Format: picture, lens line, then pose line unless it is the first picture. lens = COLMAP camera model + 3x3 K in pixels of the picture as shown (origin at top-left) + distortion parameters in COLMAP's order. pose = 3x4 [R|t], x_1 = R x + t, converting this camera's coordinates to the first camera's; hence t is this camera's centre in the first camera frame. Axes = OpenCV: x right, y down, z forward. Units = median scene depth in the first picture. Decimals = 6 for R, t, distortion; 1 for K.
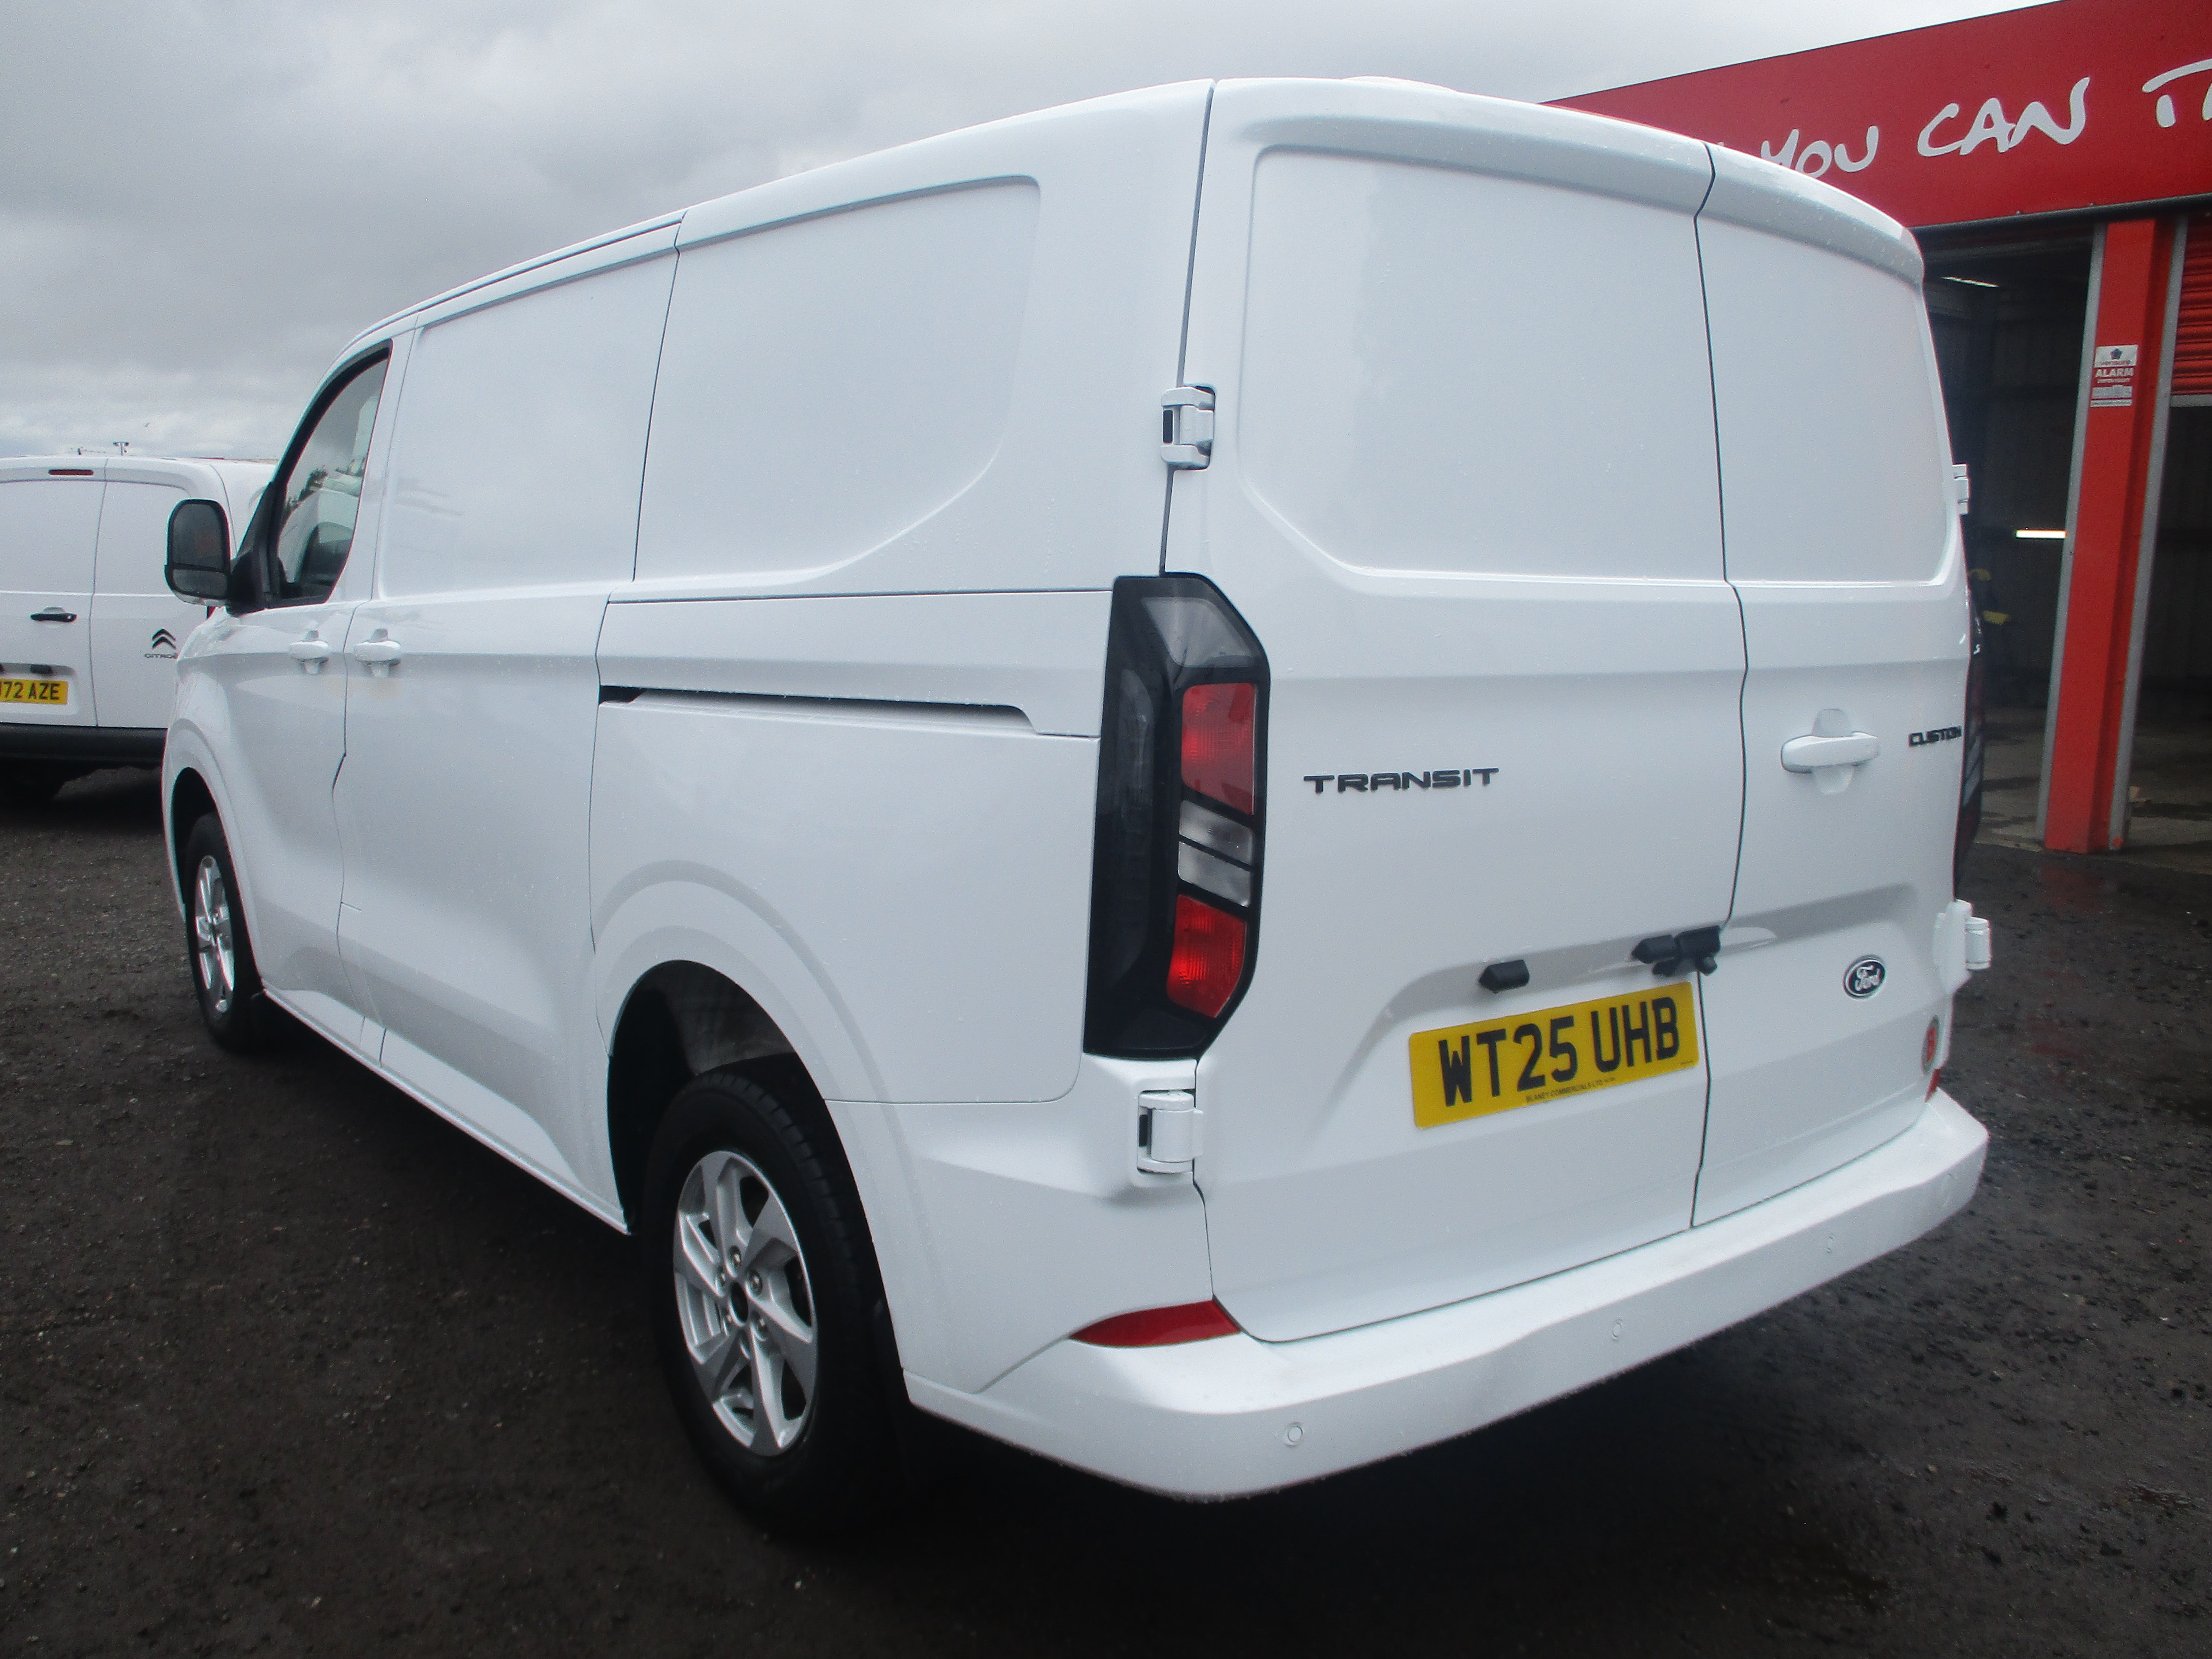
lens RADIAL K [[1867.4, 0, 1046.7], [0, 1867.4, 837.8], [0, 0, 1]] dist [-0.017763, -0.013197]
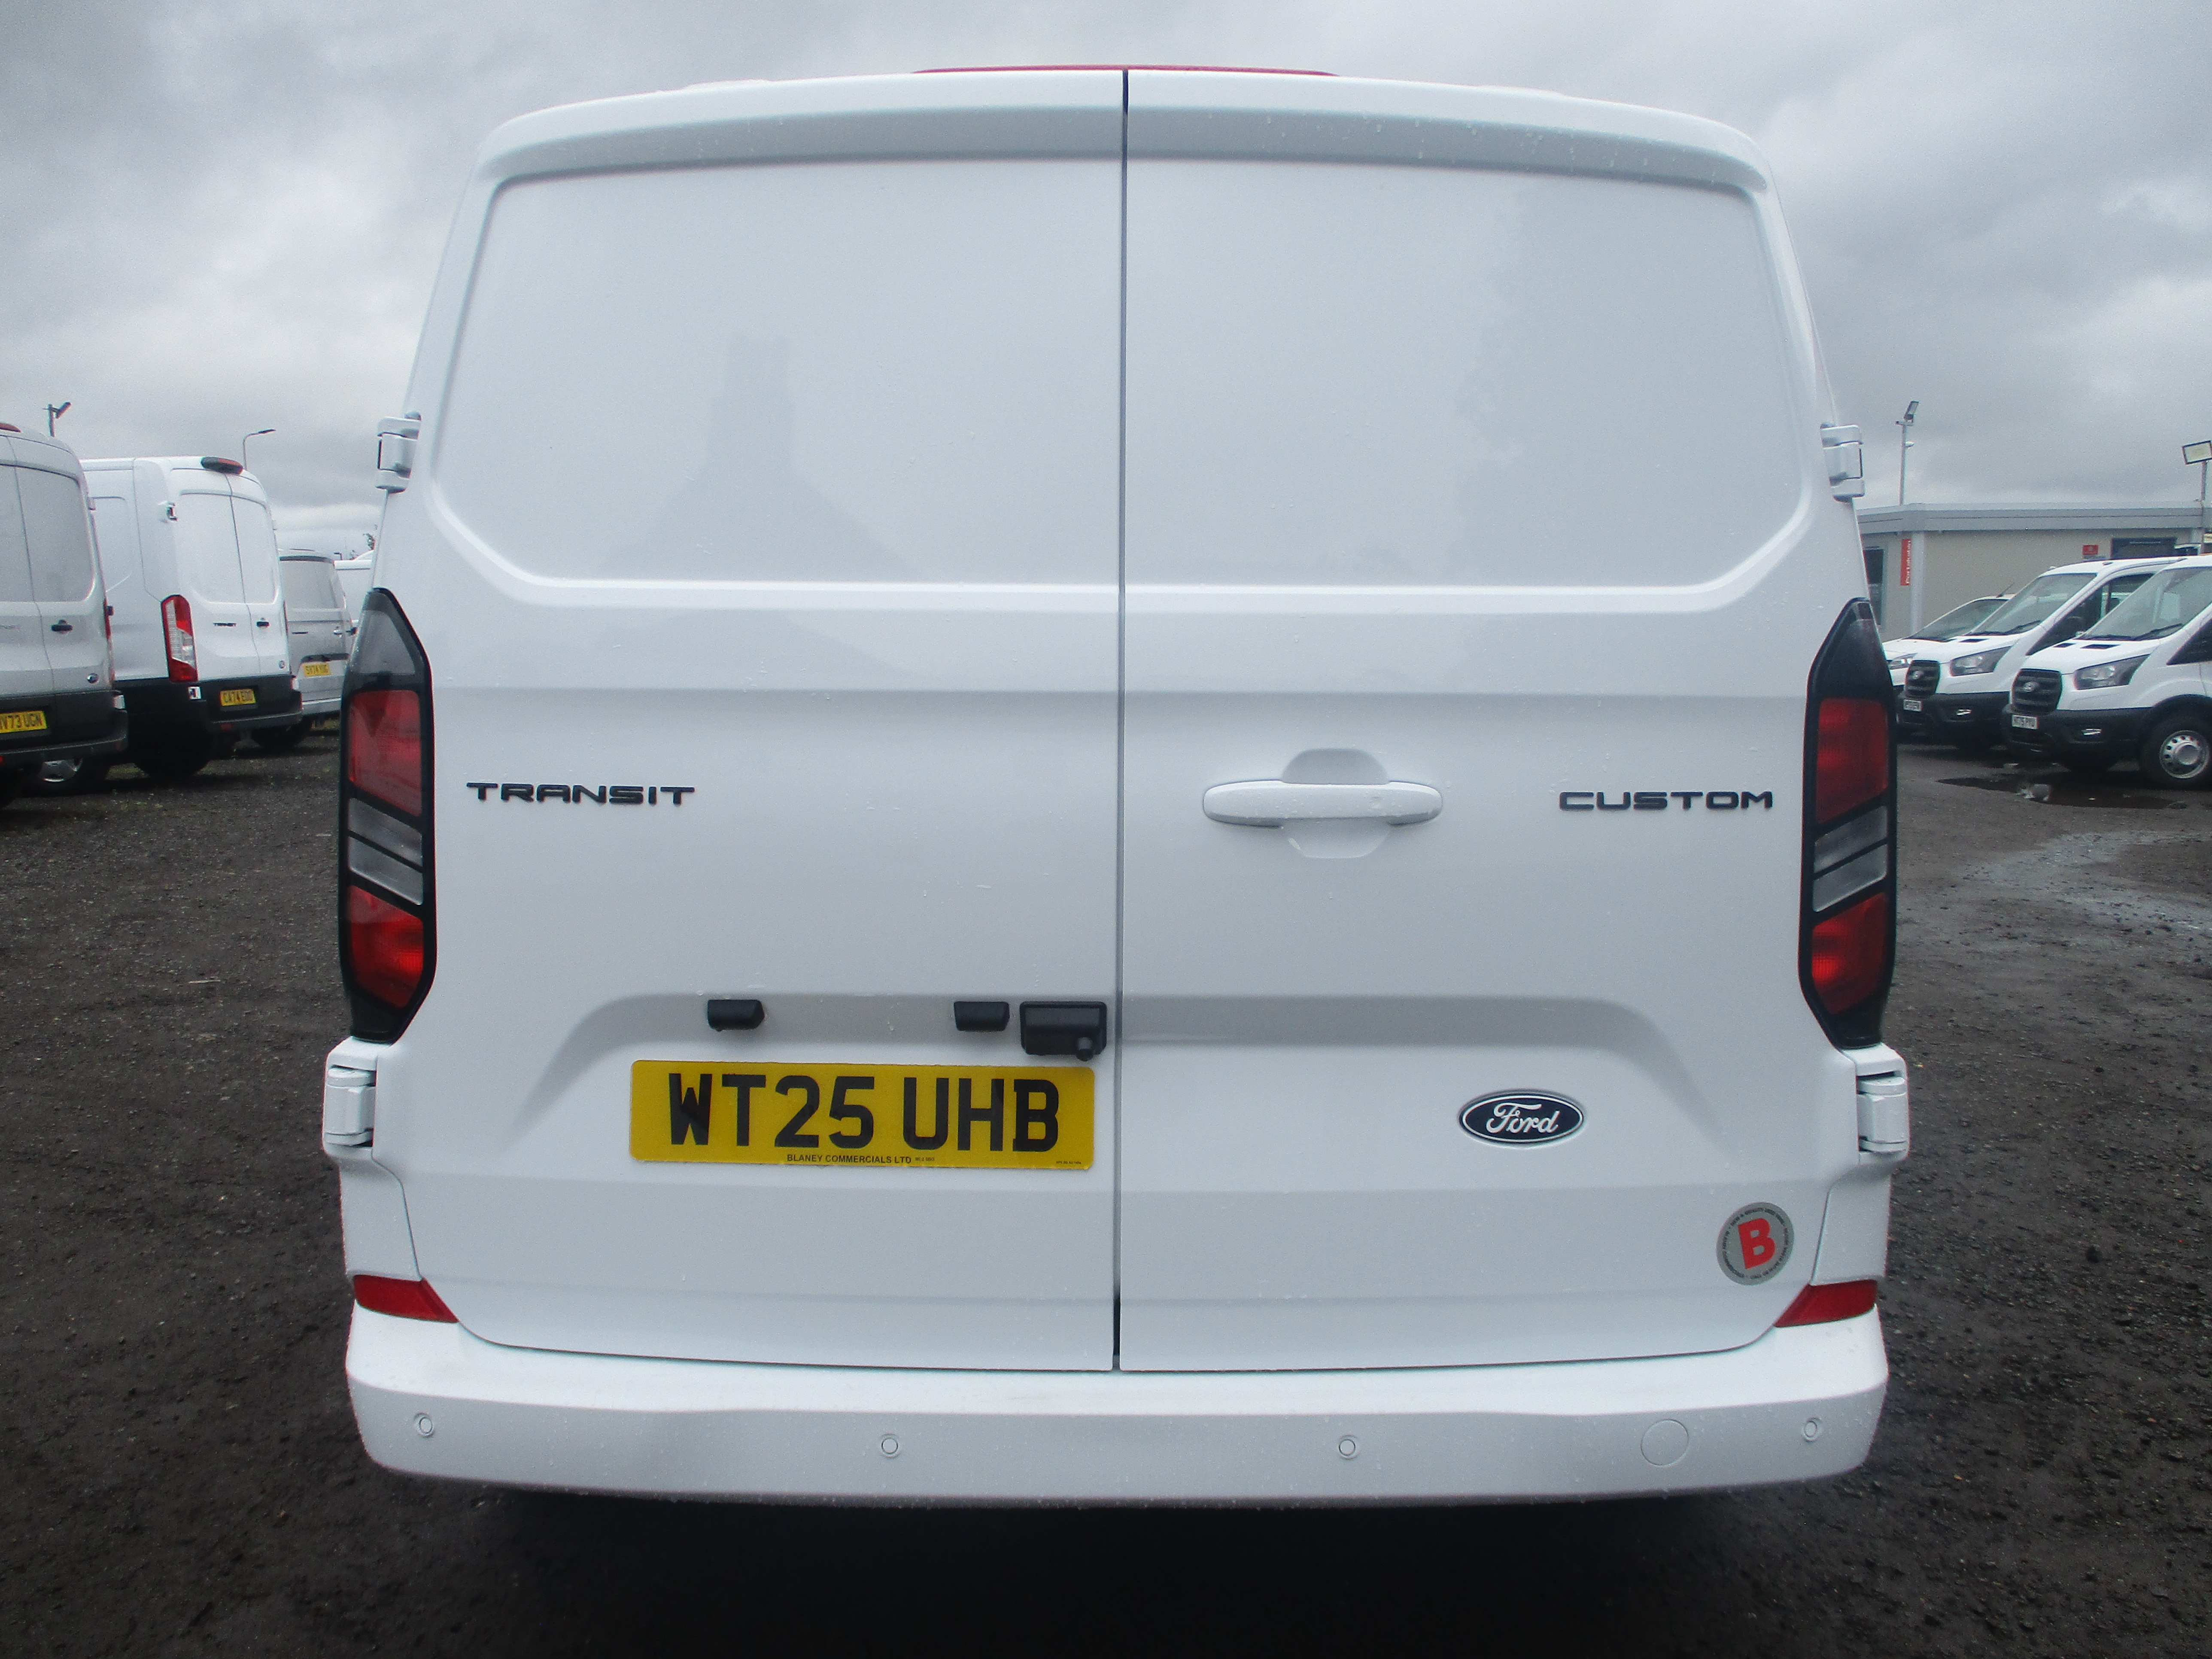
lens RADIAL K [[1867.4, 0, 1250.4], [0, 1867.4, 861.6], [0, 0, 1]] dist [-0.017763, -0.013197]
pose [[0.781785, 0.055183, -0.621101, 0.981806], [-0.082622, 0.996461, -0.015466, -0.008366], [0.618049, 0.063408, 0.783578, 0.411583]]
